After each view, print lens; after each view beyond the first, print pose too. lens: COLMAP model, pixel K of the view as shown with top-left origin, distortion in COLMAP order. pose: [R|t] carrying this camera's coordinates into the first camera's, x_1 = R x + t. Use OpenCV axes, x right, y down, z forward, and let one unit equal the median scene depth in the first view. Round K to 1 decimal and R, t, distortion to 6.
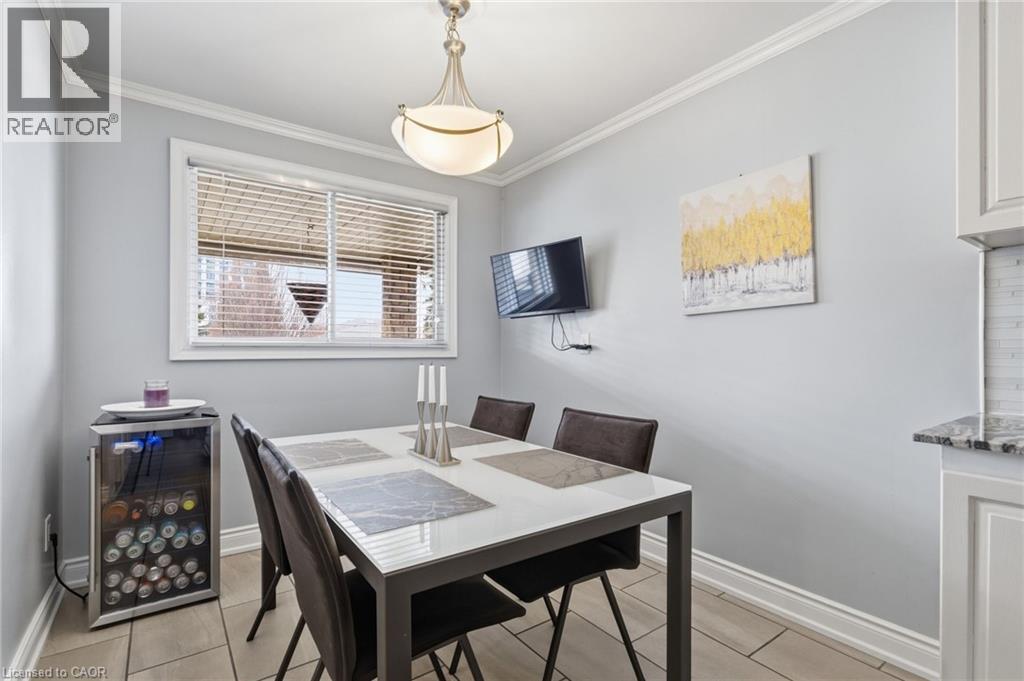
lens RADIAL K [[483.2, 0, 512.5], [0, 483.2, 345.1], [0, 0, 1]] dist [-0.006168, 0.000402]
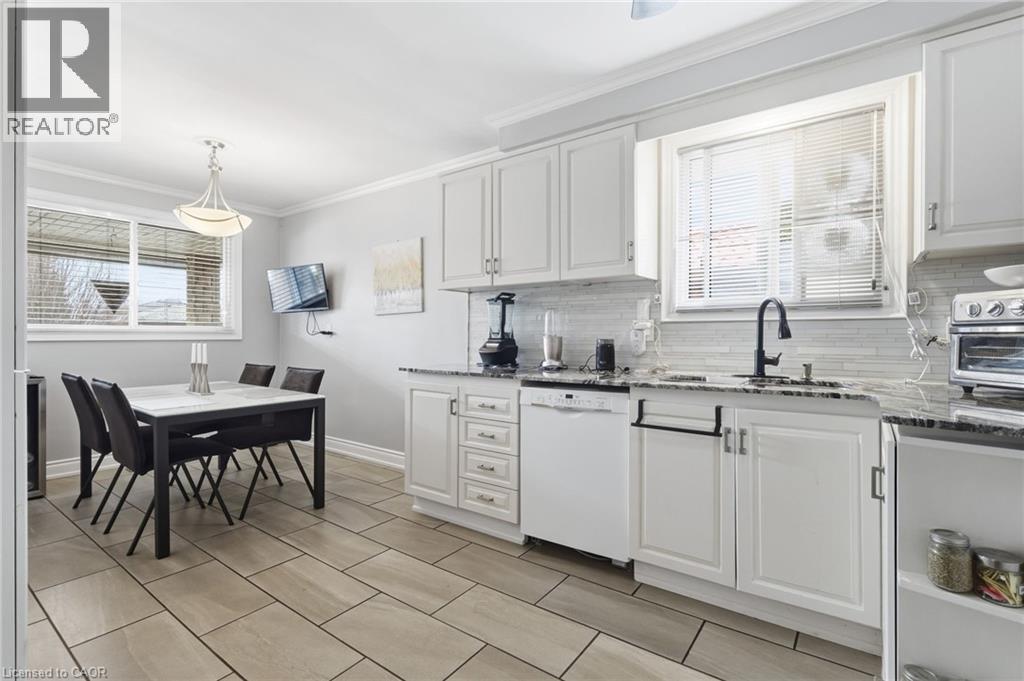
lens RADIAL K [[483.2, 0, 518.5], [0, 483.2, 335.3], [0, 0, 1]] dist [-0.006168, 0.000402]
pose [[0.950820, 0.000482, 0.309745, 0.319974], [-0.004577, 0.999911, 0.012493, -0.013915], [-0.309712, -0.013297, 0.950738, -0.857410]]
